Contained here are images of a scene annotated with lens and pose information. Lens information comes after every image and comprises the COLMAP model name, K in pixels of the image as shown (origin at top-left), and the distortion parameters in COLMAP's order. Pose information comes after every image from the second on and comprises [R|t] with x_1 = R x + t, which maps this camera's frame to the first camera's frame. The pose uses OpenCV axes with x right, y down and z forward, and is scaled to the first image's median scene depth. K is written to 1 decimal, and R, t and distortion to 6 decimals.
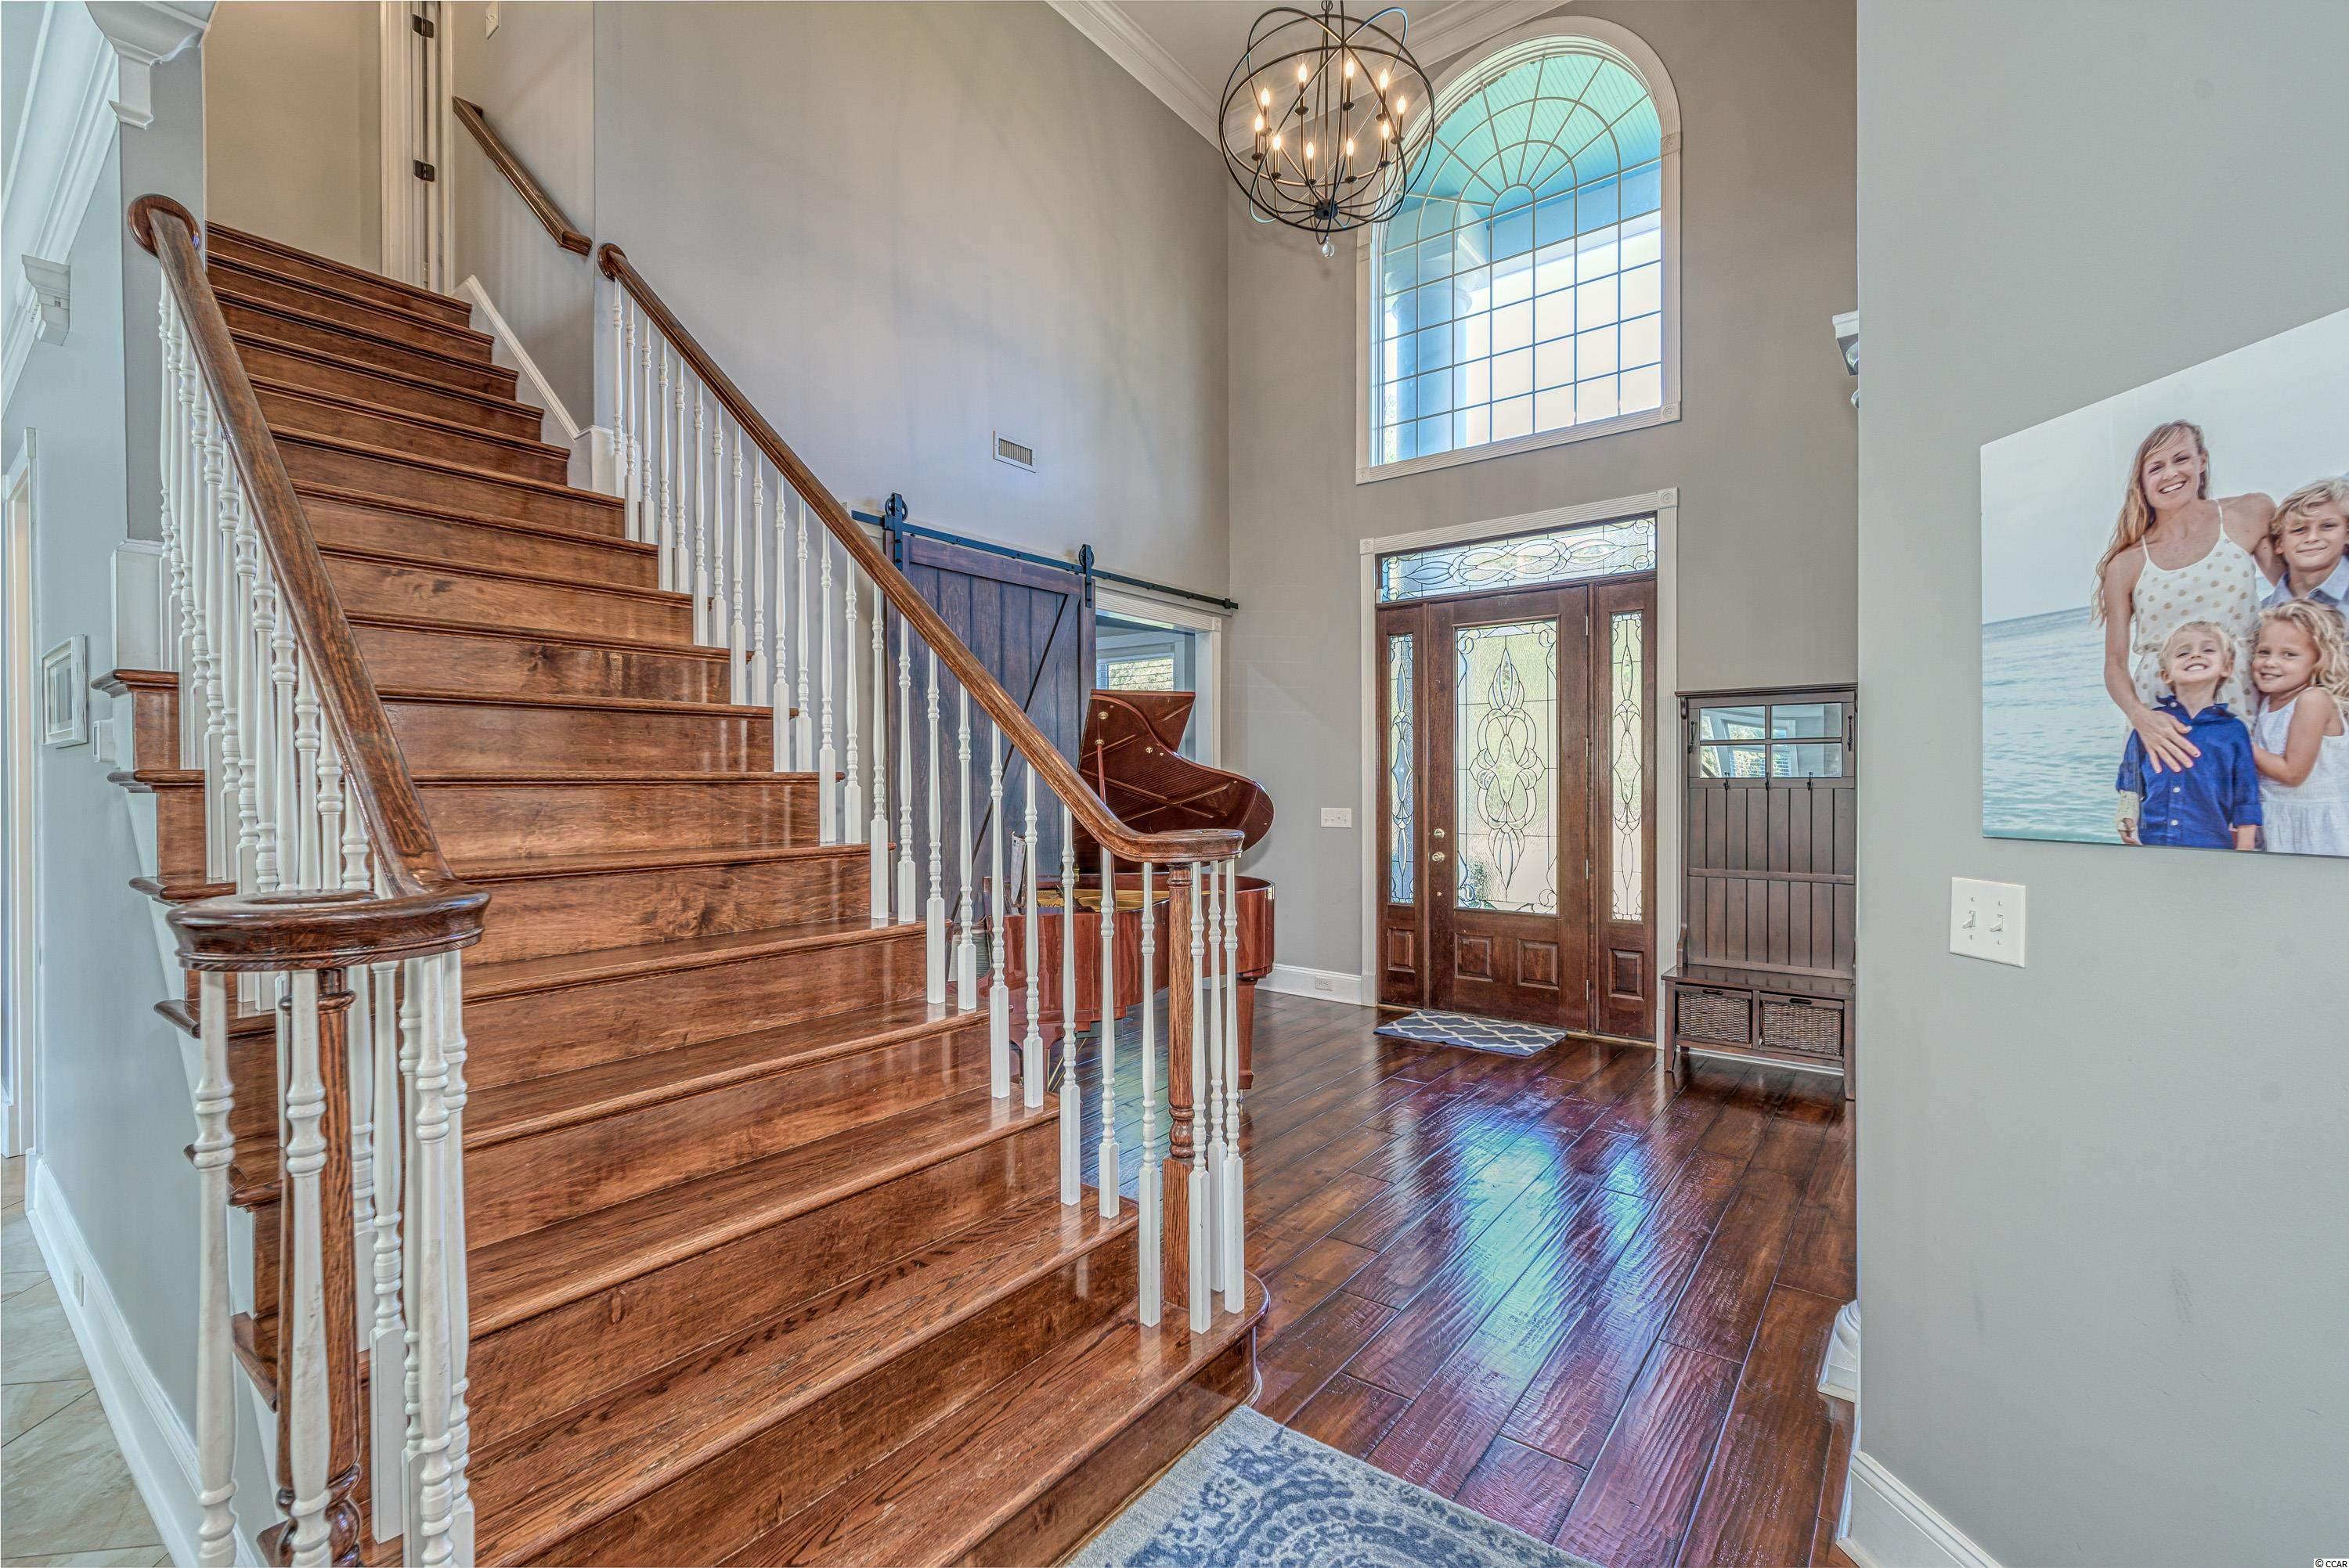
lens RADIAL K [[1010.9, 0, 1178.6], [0, 1010.9, 785.6], [0, 0, 1]] dist [0.000505, 0.001033]
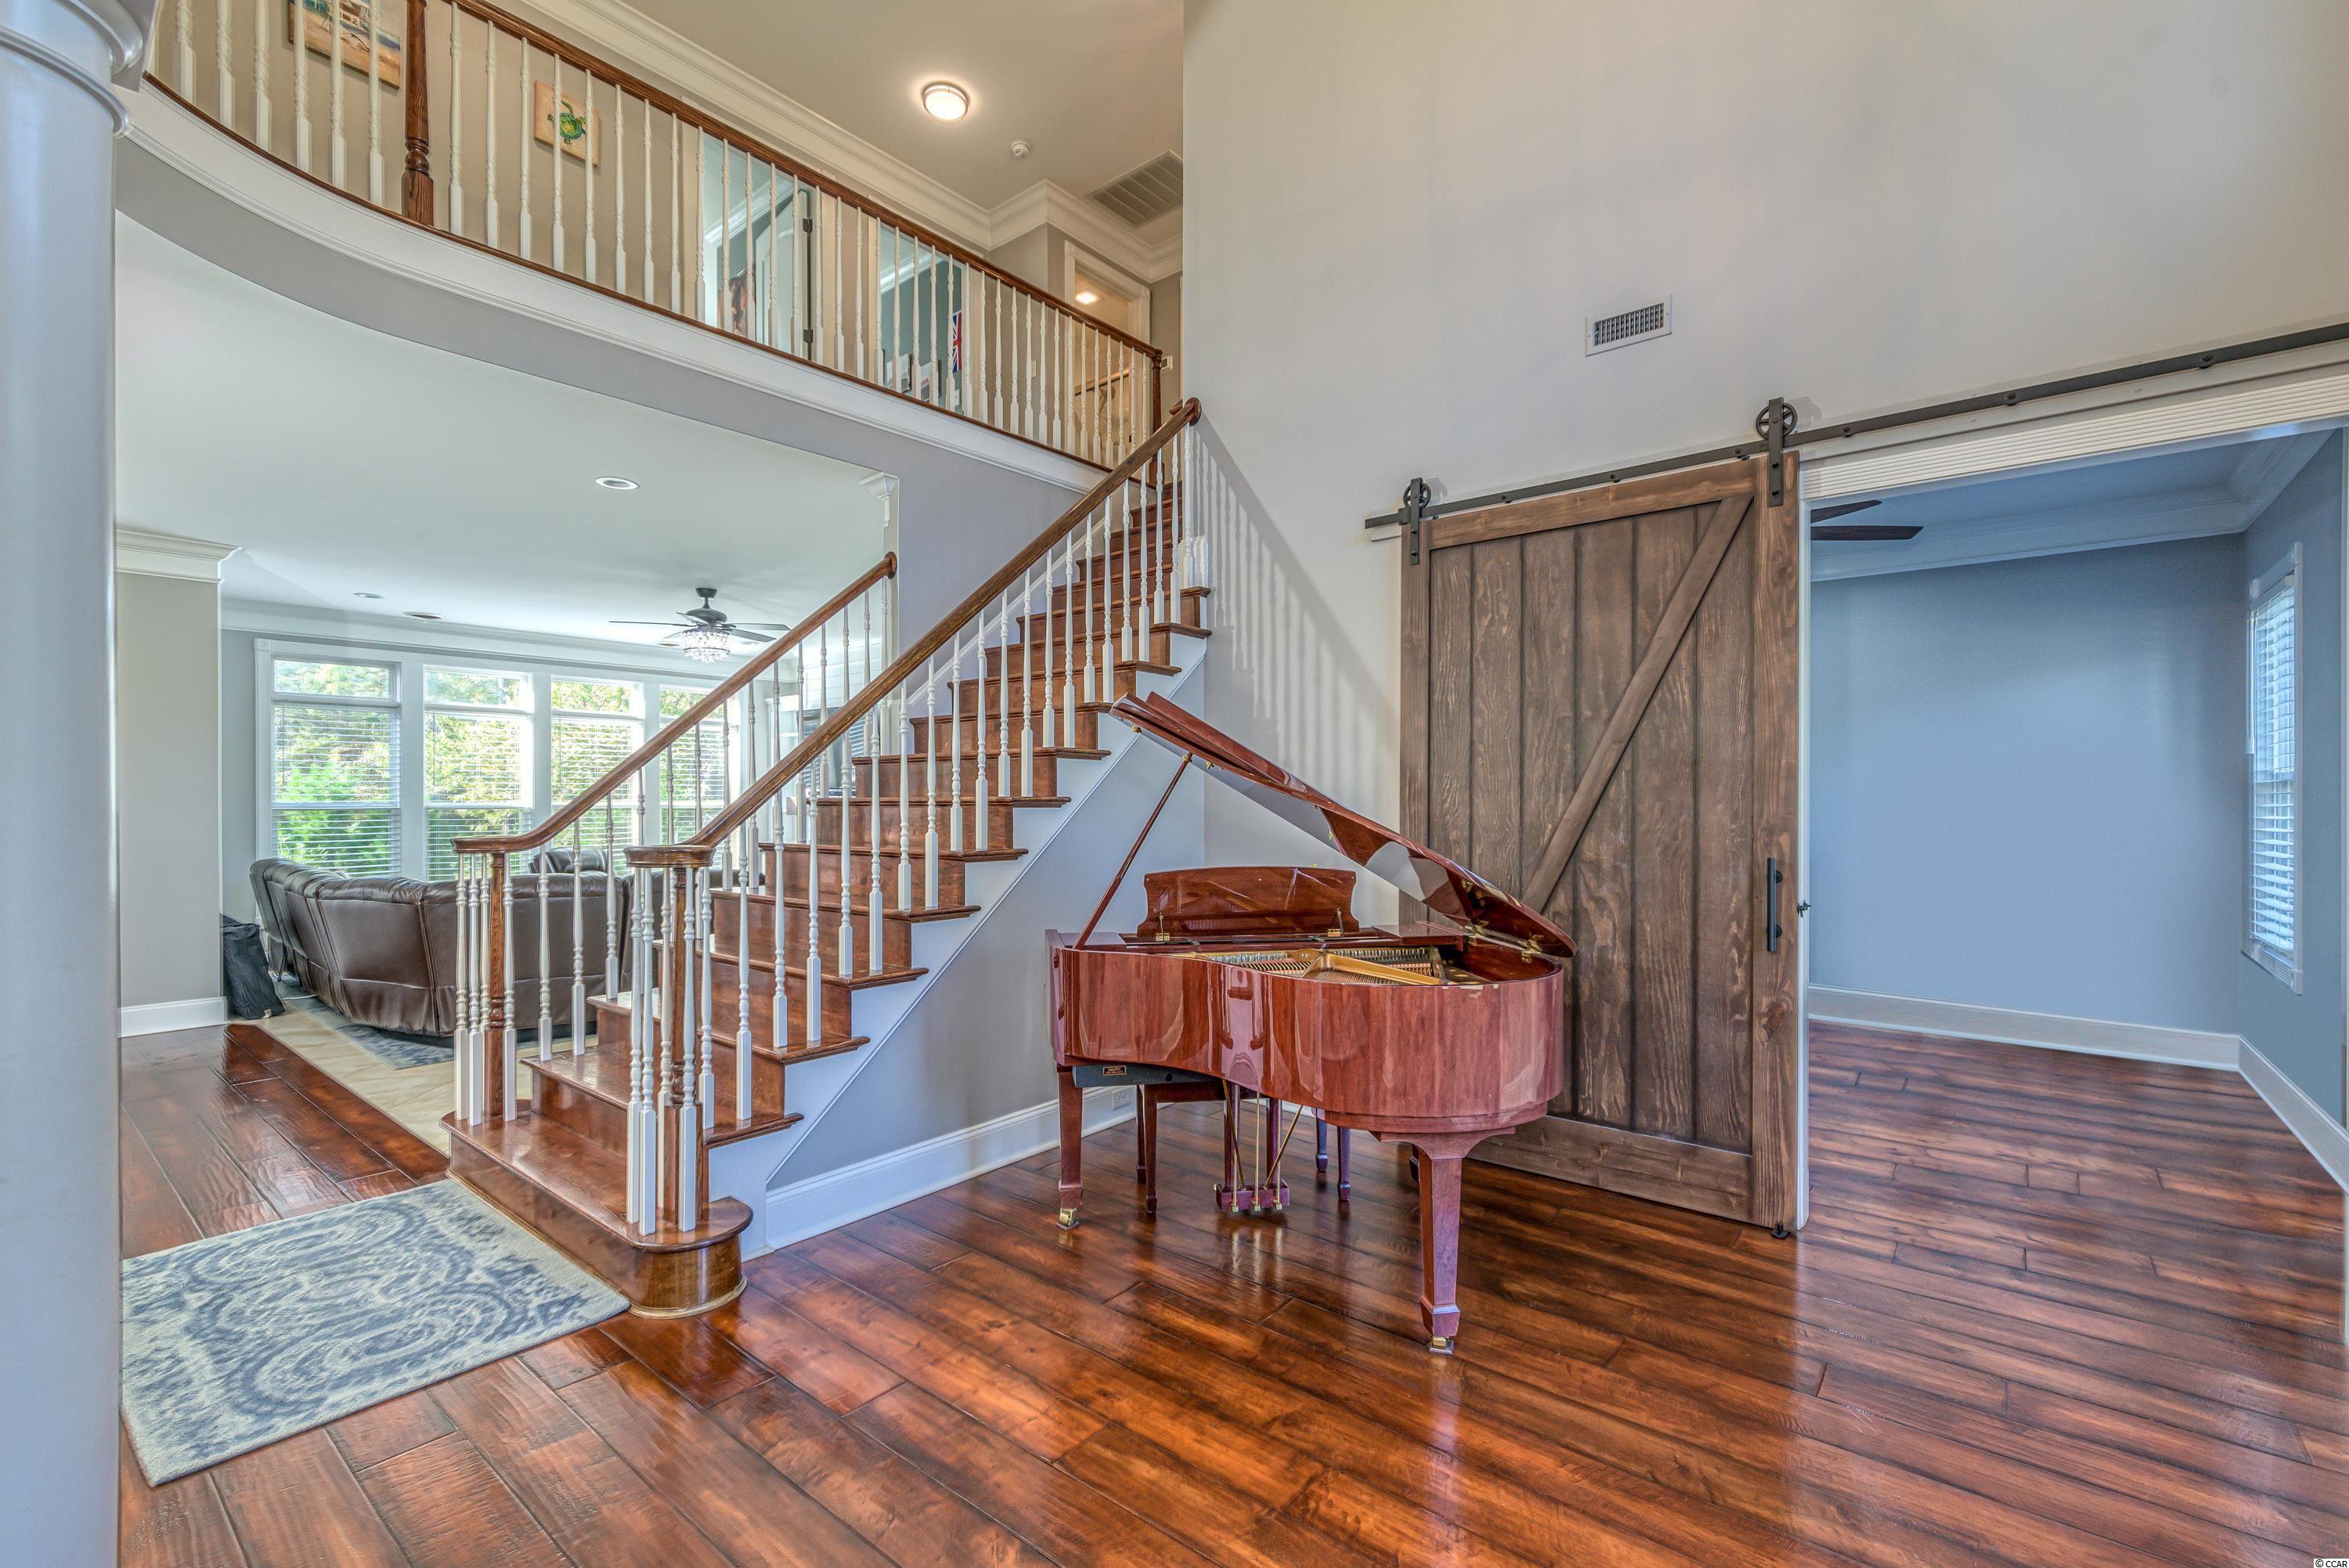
lens RADIAL K [[1010.9, 0, 1166.6], [0, 1010.9, 799.3], [0, 0, 1]] dist [0.000505, 0.001033]
pose [[-0.036808, 0.000867, -0.999322, 0.587337], [-0.005460, 0.999985, 0.001069, -0.006718], [0.999307, 0.005495, -0.036803, 0.777843]]
